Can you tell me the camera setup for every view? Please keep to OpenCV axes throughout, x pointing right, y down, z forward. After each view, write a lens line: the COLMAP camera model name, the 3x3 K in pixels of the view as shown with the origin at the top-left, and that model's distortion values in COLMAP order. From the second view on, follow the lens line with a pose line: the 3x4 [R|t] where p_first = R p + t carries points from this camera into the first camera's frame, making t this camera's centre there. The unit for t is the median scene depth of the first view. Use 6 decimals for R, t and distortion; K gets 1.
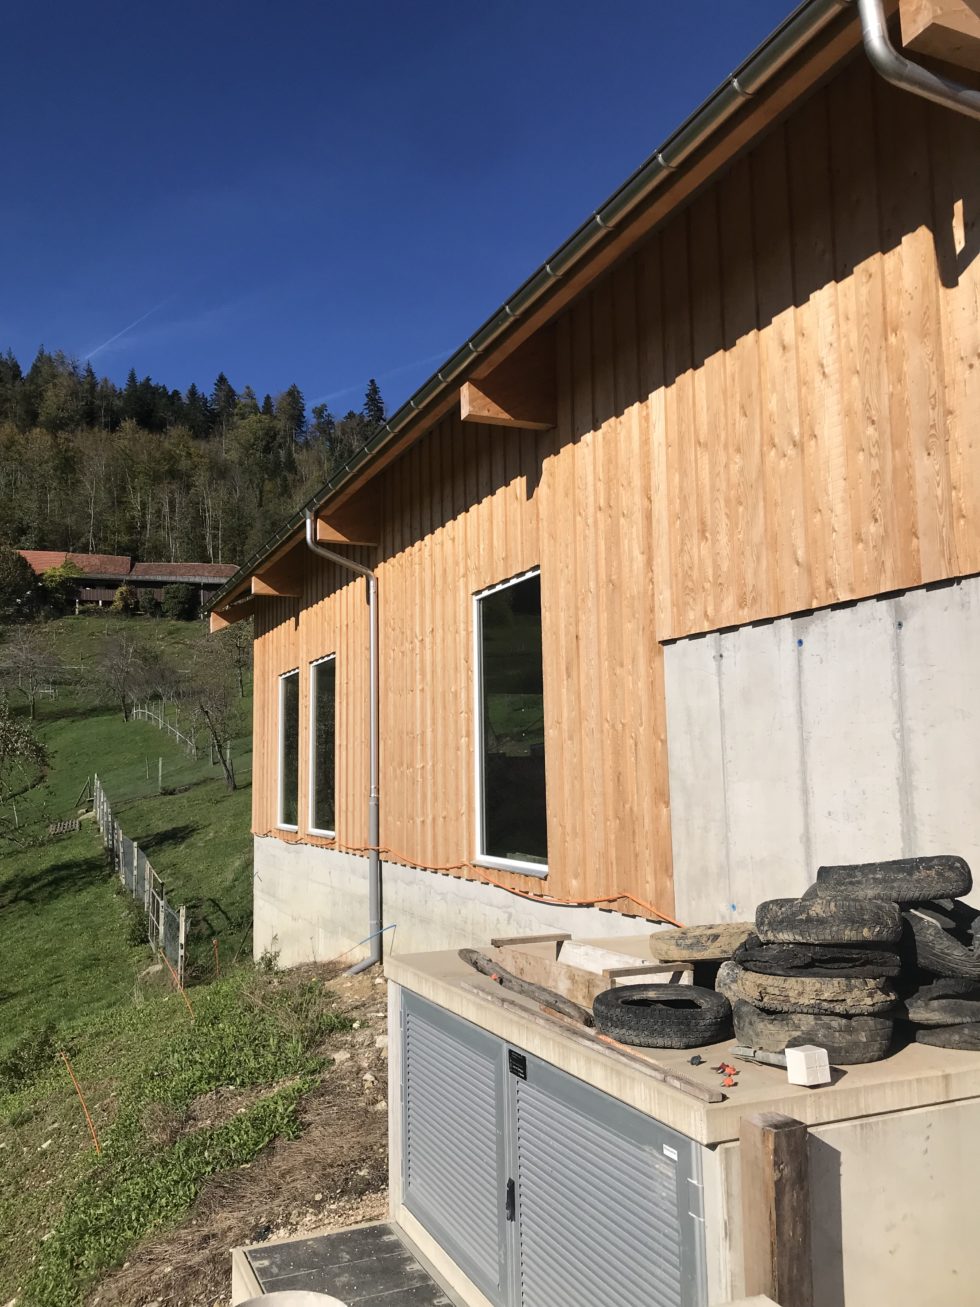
lens RADIAL K [[1066.8, 0, 470.9], [0, 1066.8, 654.0], [0, 0, 1]] dist [0.033115, -0.022952]
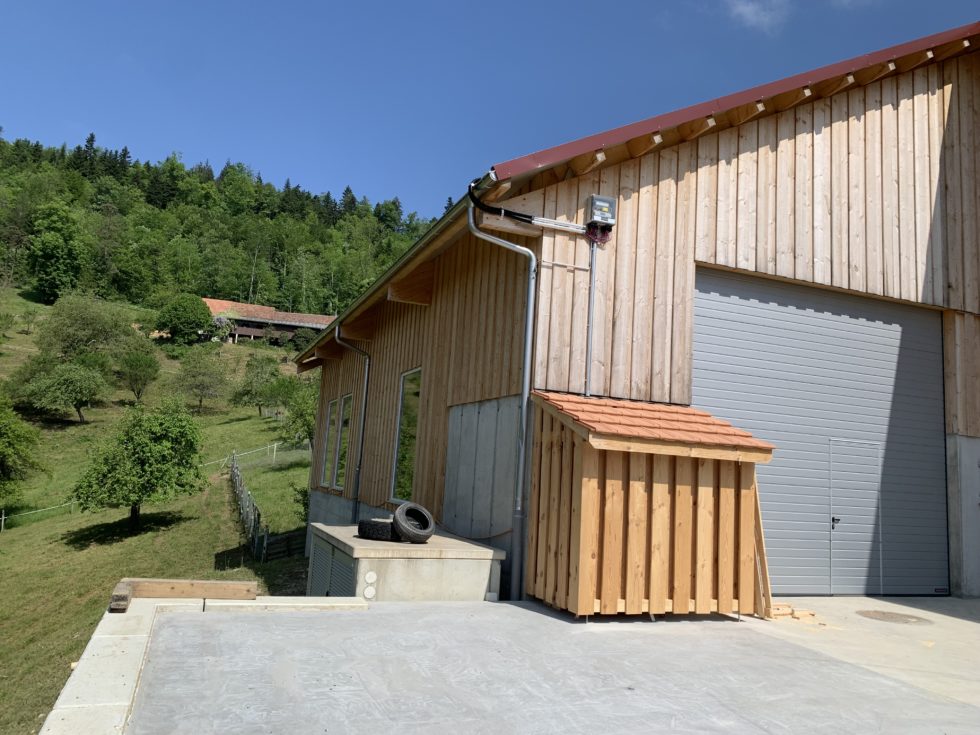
lens RADIAL K [[747.9, 0, 487.8], [0, 747.9, 361.7], [0, 0, 1]] dist [0.041045, -0.048961]
pose [[0.997055, 0.070297, -0.030664, 0.218922], [-0.071302, 0.996909, -0.032984, -0.044436], [0.028251, 0.035074, 0.998985, -0.474773]]
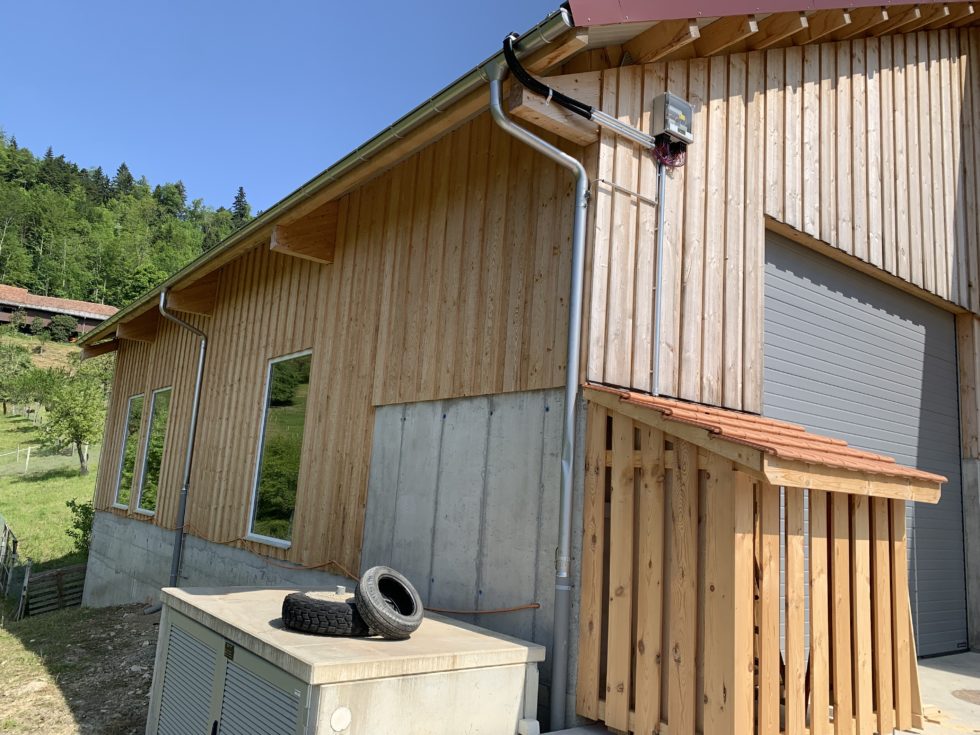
lens RADIAL K [[747.9, 0, 475.0], [0, 747.9, 368.5], [0, 0, 1]] dist [0.041045, -0.048961]
pose [[0.965486, 0.117968, 0.232210, 0.038431], [-0.107132, 0.992506, -0.058780, -0.012799], [-0.237404, 0.031875, 0.970888, -0.108908]]
